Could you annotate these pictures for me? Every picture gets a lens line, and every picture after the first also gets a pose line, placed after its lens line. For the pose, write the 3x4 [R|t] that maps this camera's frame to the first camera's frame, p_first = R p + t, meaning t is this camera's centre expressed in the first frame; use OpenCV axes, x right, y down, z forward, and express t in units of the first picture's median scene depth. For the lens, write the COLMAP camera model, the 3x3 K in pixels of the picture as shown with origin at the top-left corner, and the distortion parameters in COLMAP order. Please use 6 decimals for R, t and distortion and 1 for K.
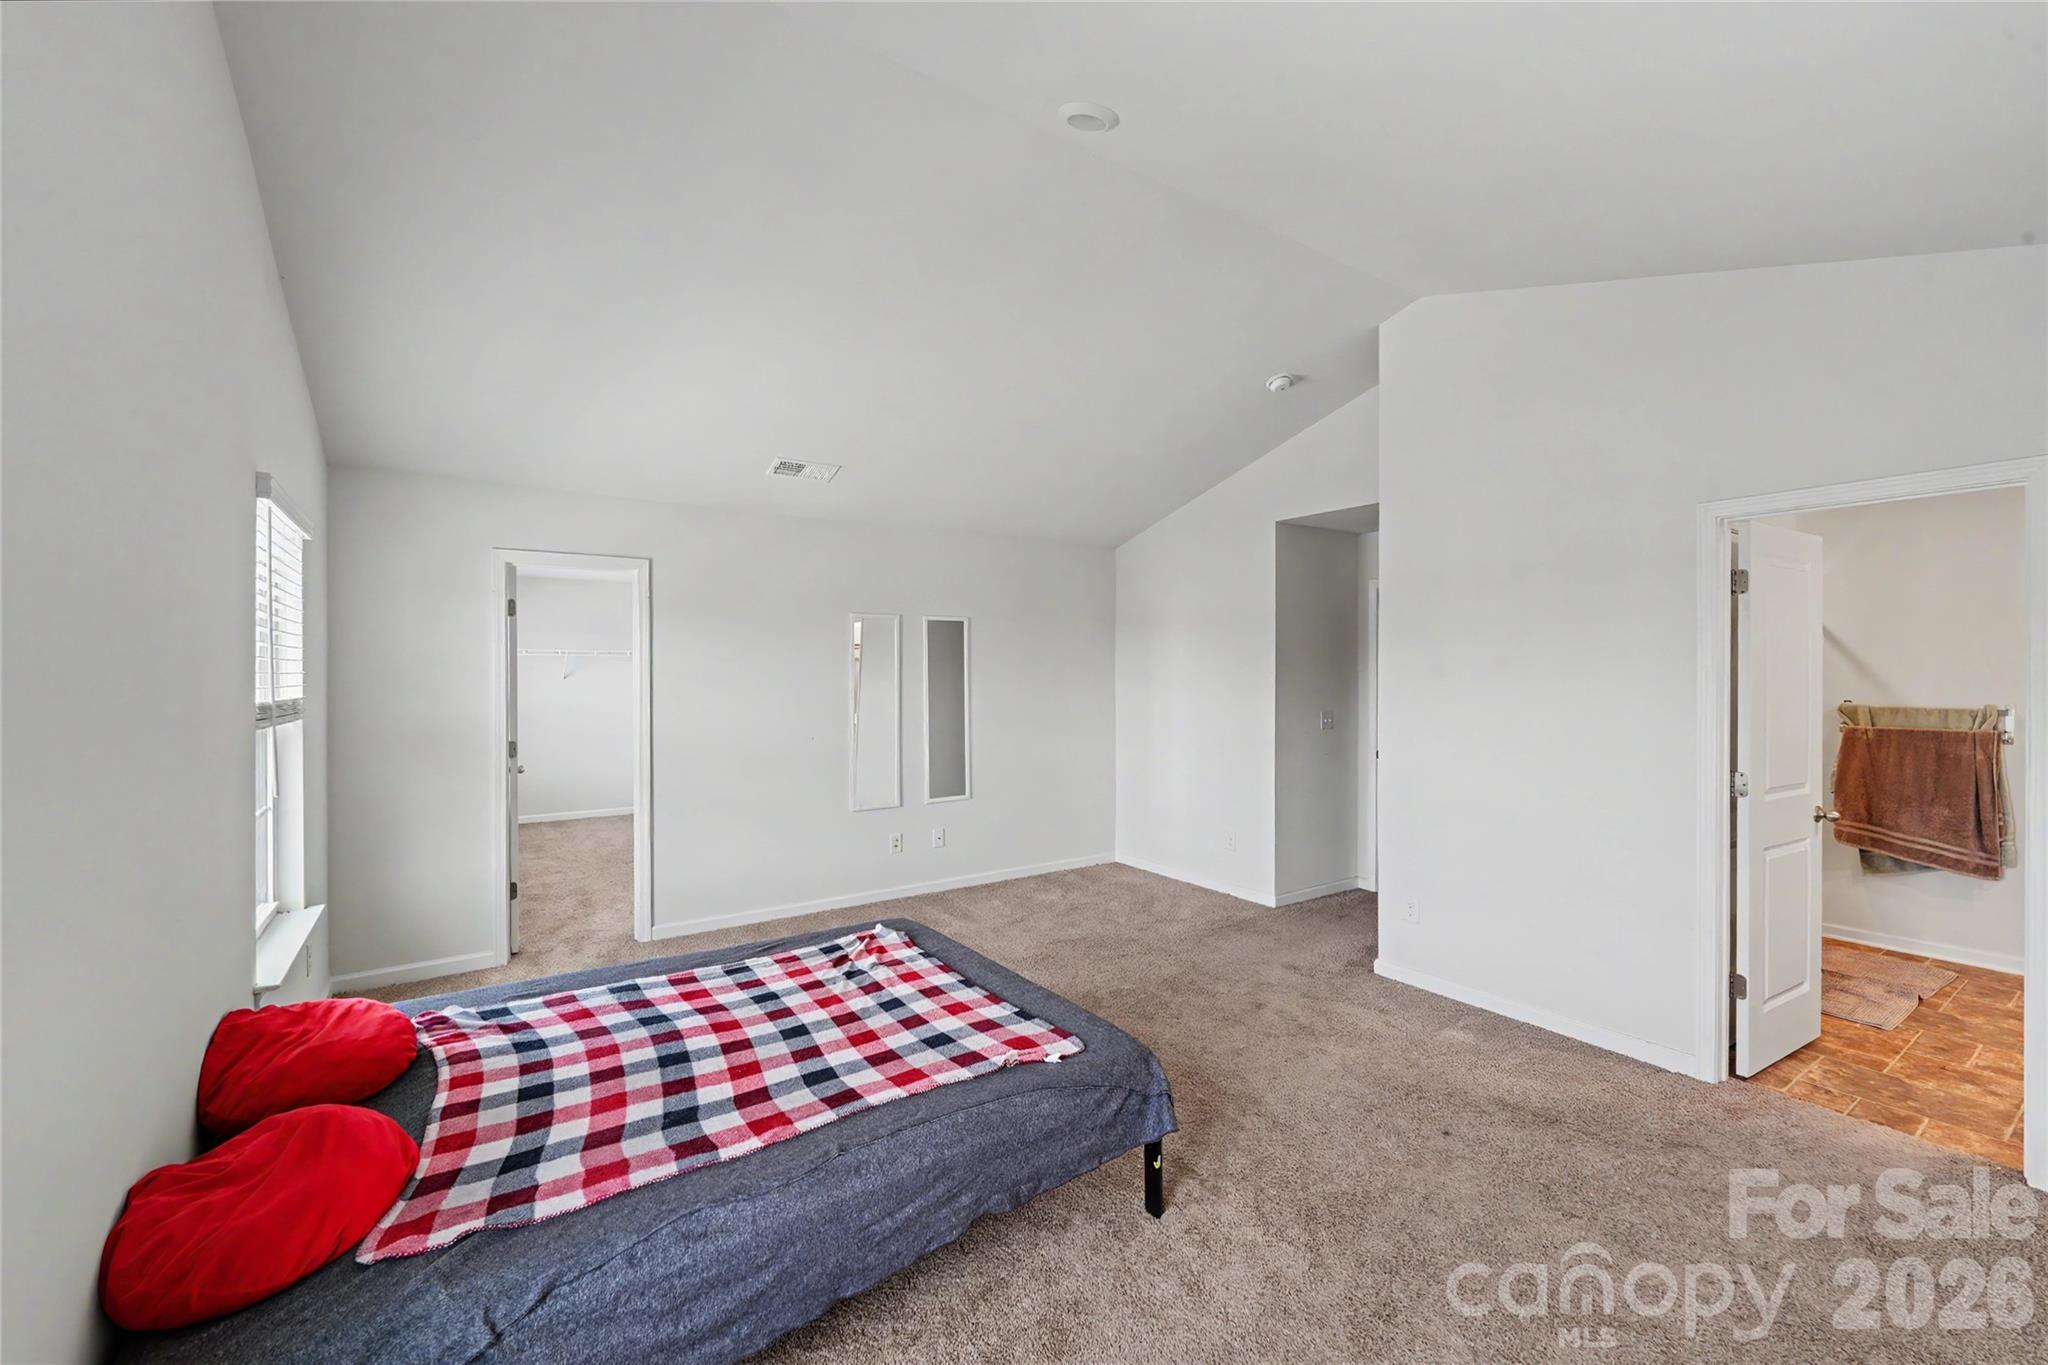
lens RADIAL K [[836.2, 0, 1024.0], [0, 836.2, 682.5], [0, 0, 1]] dist [-0.002034, -0.000312]
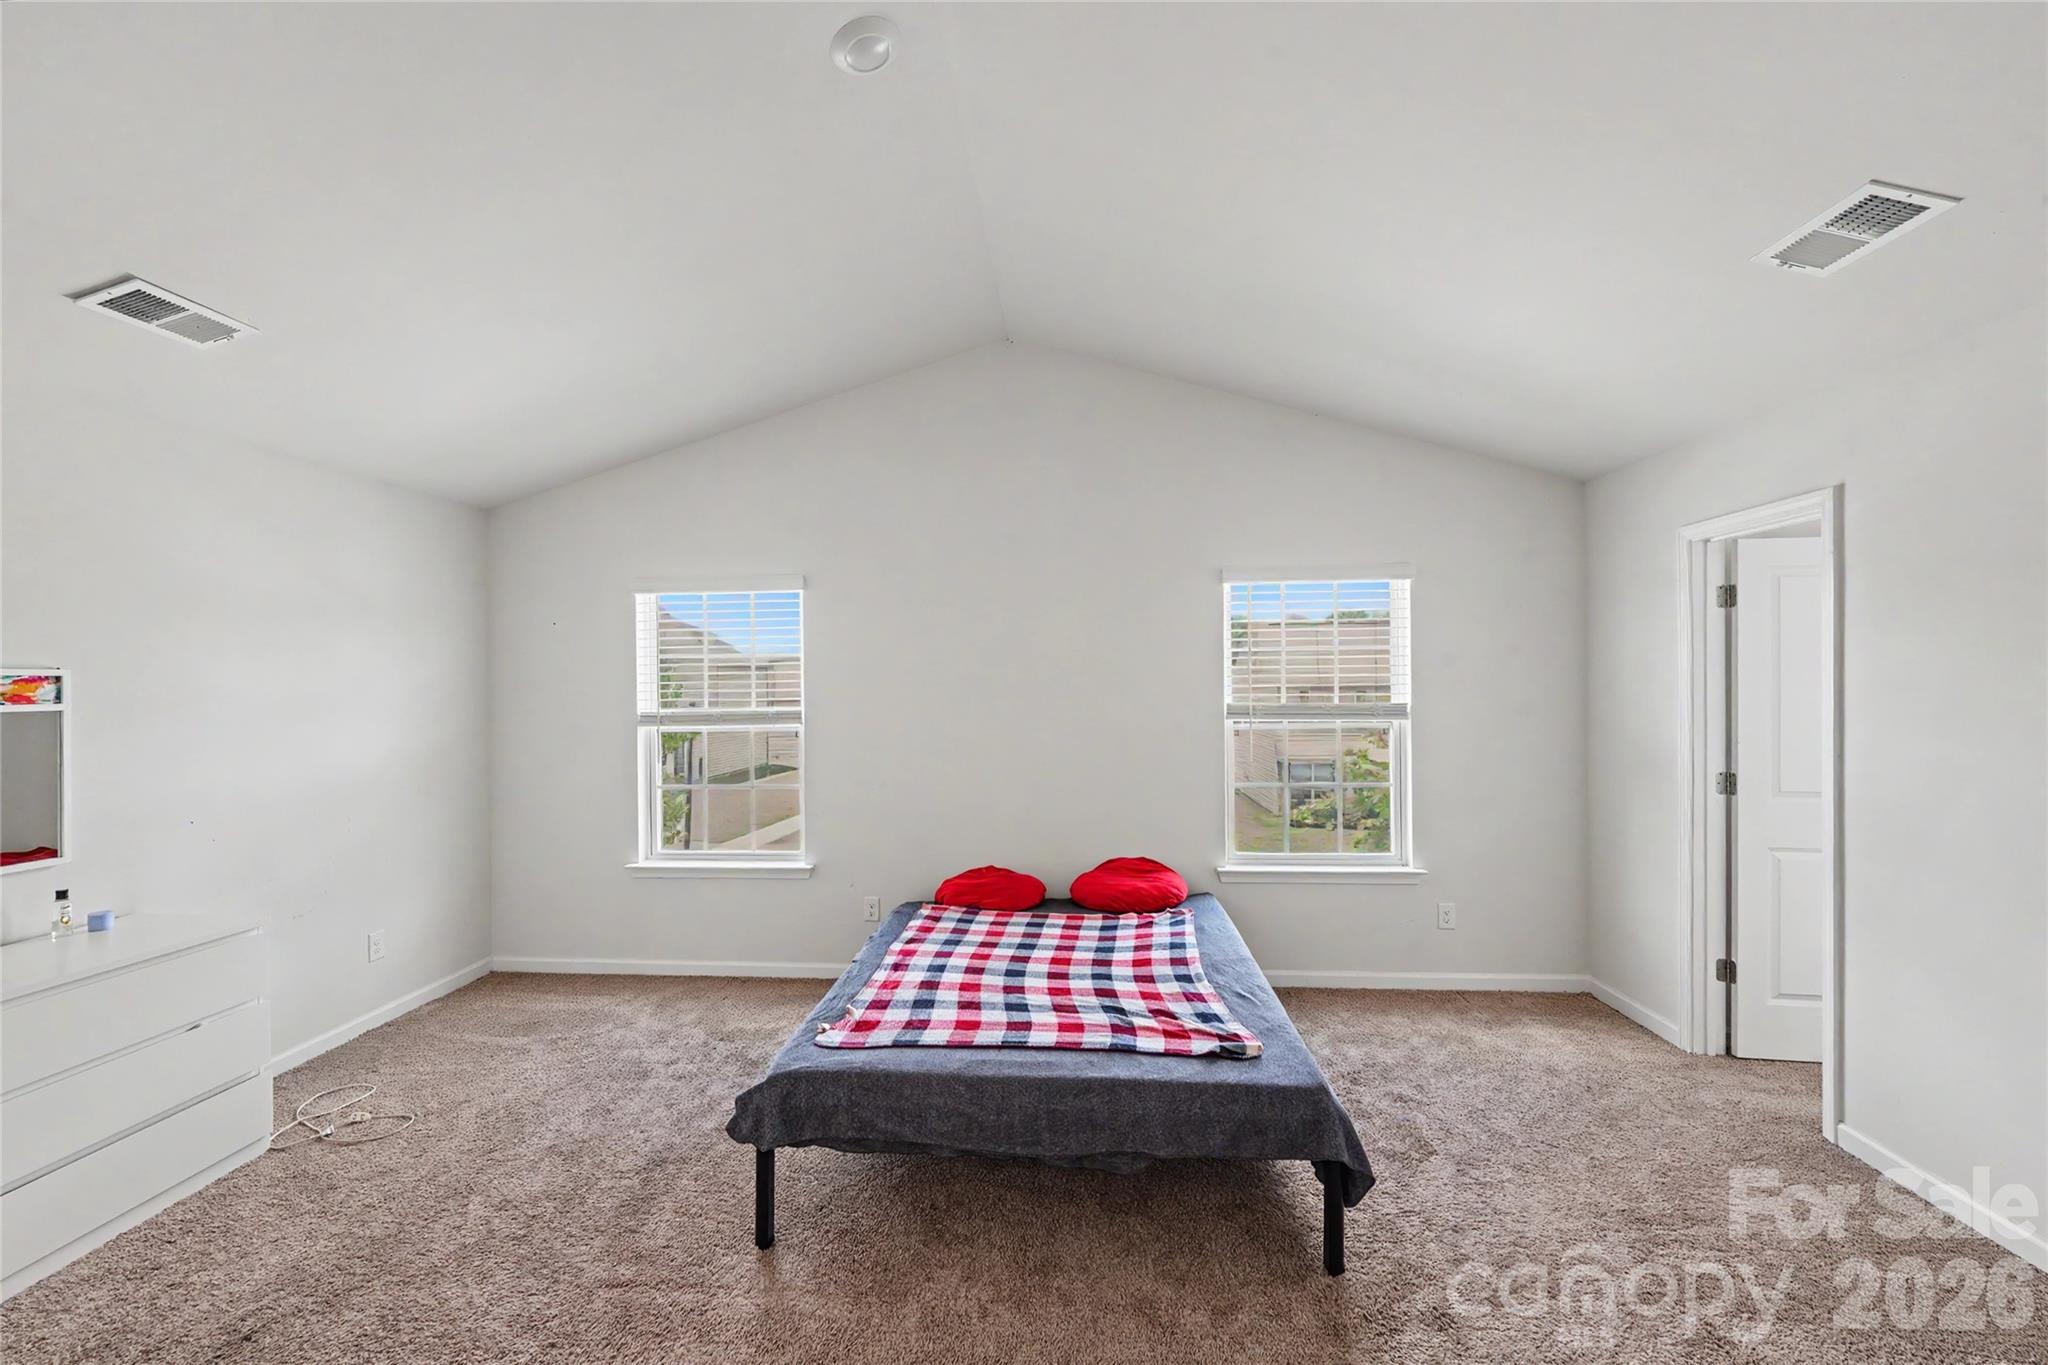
lens RADIAL K [[846.9, 0, 1018.4], [0, 846.9, 673.9], [0, 0, 1]] dist [0.002491, -0.000298]
pose [[-0.627640, -0.002707, -0.778499, 0.680601], [0.000667, 0.999992, -0.004015, -0.029531], [0.778503, -0.003040, -0.627633, 1.698111]]
